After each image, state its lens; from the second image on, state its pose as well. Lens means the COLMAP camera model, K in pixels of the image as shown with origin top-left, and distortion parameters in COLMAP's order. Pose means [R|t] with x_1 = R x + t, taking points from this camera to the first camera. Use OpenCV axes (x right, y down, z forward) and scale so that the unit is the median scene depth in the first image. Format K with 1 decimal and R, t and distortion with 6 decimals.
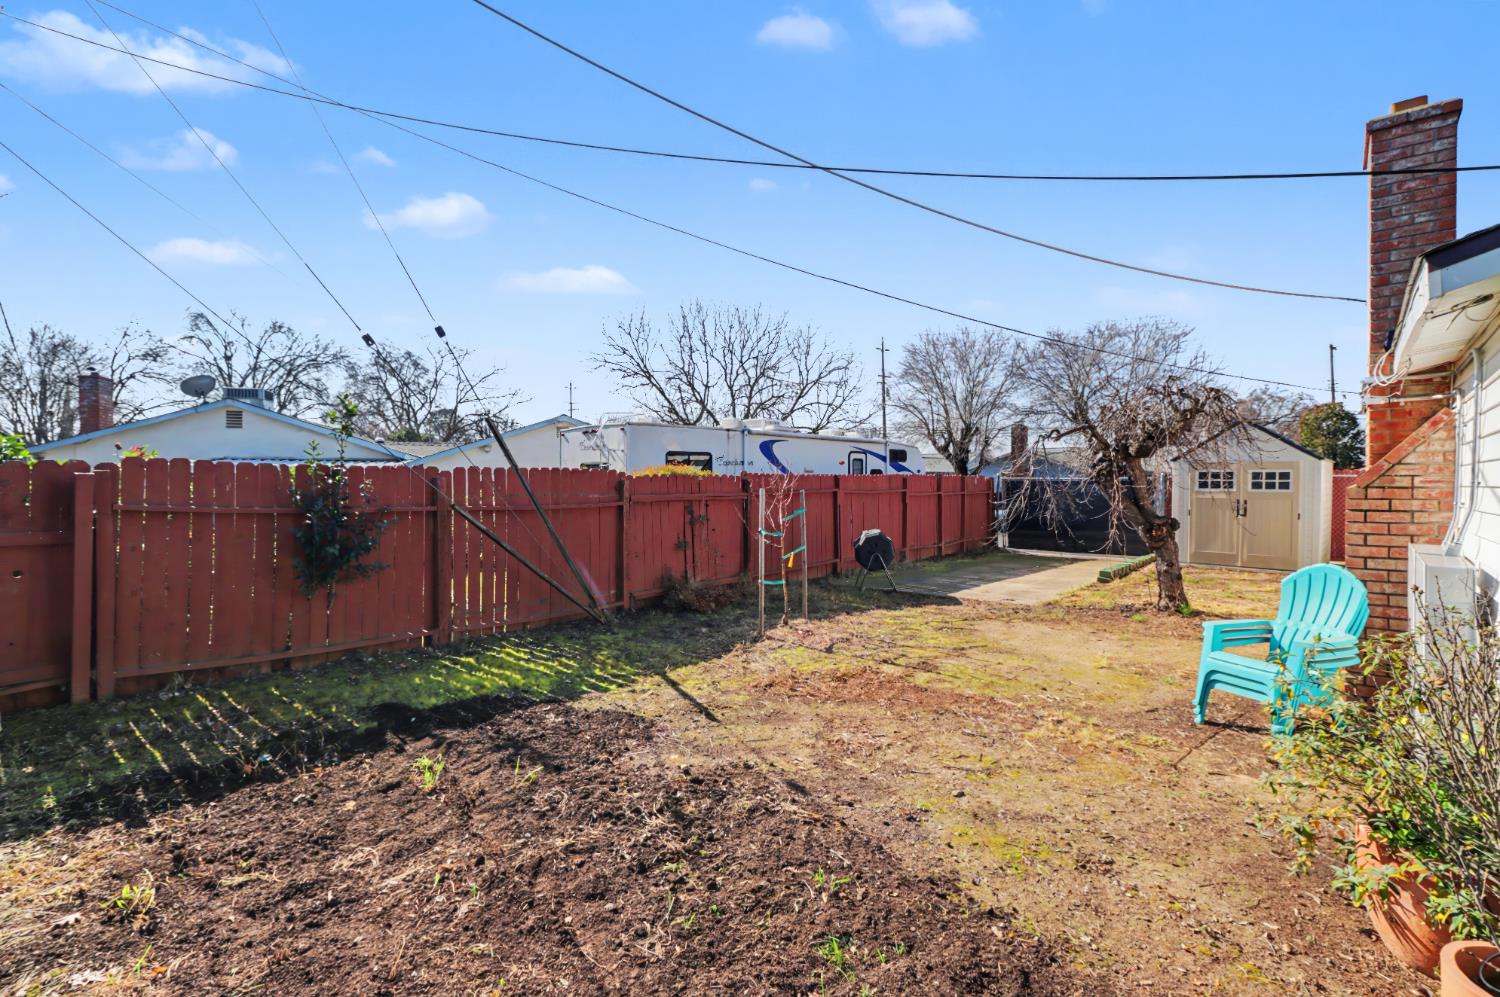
lens RADIAL K [[712.4, 0, 752.6], [0, 712.4, 482.9], [0, 0, 1]] dist [-0.003583, -0.000114]
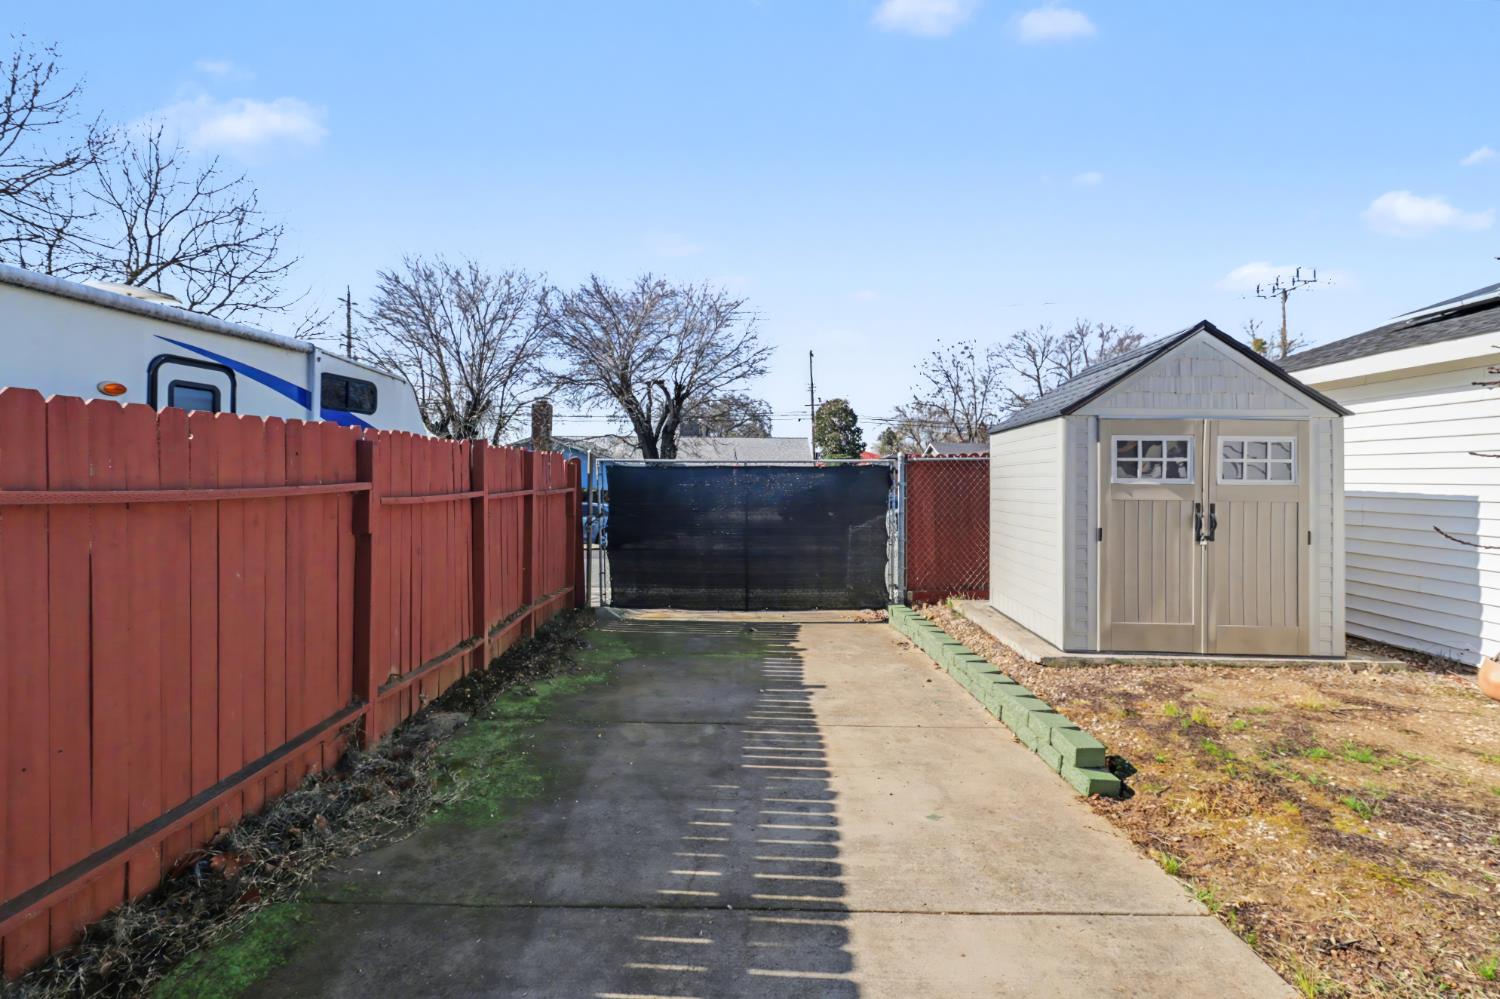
lens RADIAL K [[700.0, 0, 750.3], [0, 700.0, 468.1], [0, 0, 1]] dist [0.001160, 0.000459]
pose [[0.766997, 0.010417, 0.641566, 0.072451], [-0.000107, 0.999870, -0.016107, 0.003530], [-0.641650, 0.012286, 0.766899, 0.325556]]
